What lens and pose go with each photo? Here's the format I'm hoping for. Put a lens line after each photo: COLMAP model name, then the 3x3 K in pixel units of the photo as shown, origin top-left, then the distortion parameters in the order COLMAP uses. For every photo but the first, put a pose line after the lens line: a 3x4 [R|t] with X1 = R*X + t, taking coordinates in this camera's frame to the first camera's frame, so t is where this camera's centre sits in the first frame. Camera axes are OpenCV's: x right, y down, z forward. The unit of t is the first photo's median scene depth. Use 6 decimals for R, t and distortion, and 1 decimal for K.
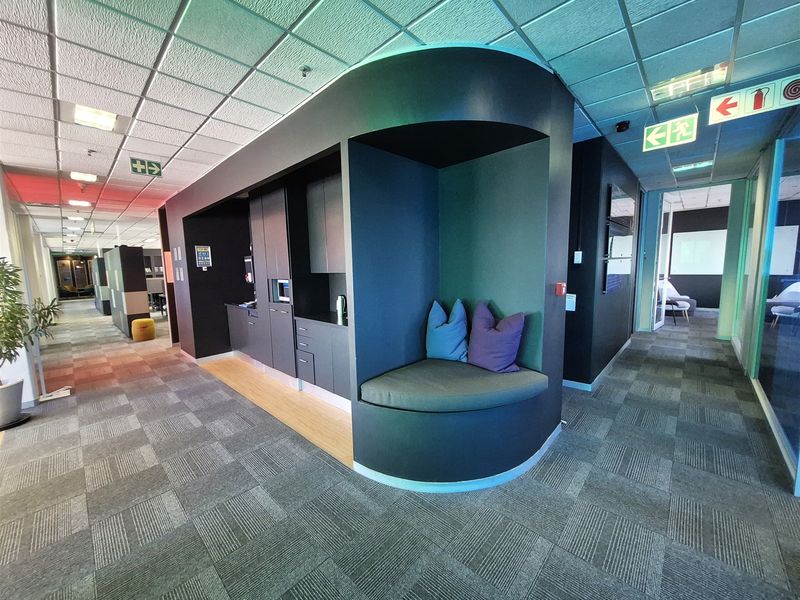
lens RADIAL K [[316.6, 0, 403.9], [0, 316.6, 297.4], [0, 0, 1]] dist [0.006556, -0.000609]
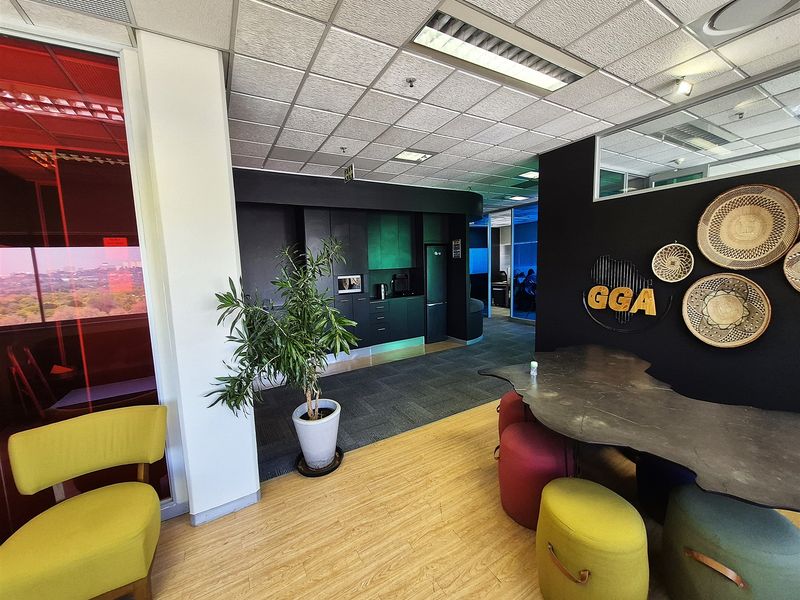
lens RADIAL K [[316.6, 0, 395.0], [0, 316.6, 301.4], [0, 0, 1]] dist [0.006556, -0.000609]
pose [[0.272608, -0.089198, 0.957982, -1.431877], [0.130607, 0.989907, 0.055005, 0.002296], [-0.953219, 0.110124, 0.281506, 0.439598]]
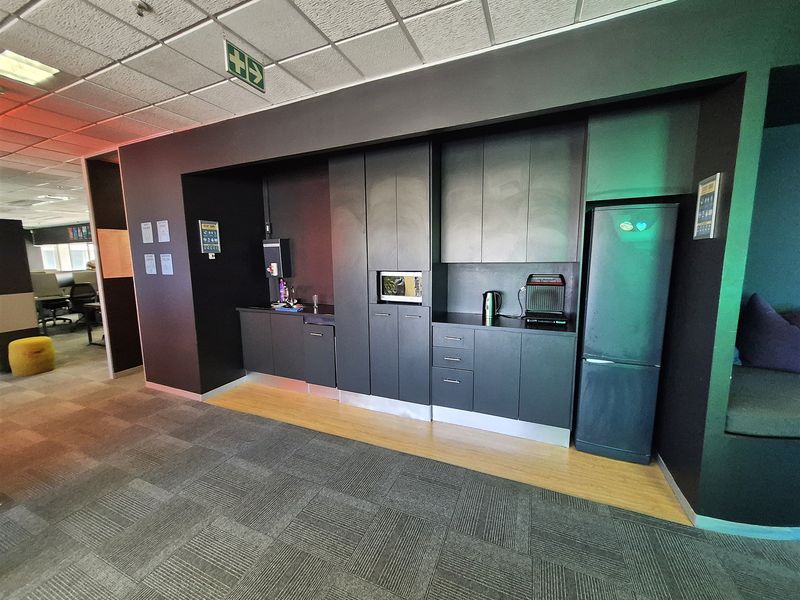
lens RADIAL K [[316.6, 0, 396.4], [0, 316.6, 296.9], [0, 0, 1]] dist [0.006556, -0.000609]
pose [[0.940528, -0.039718, 0.337387, -0.576135], [0.028045, 0.998830, 0.039404, -0.025671], [-0.338557, -0.027598, 0.940541, 0.296856]]
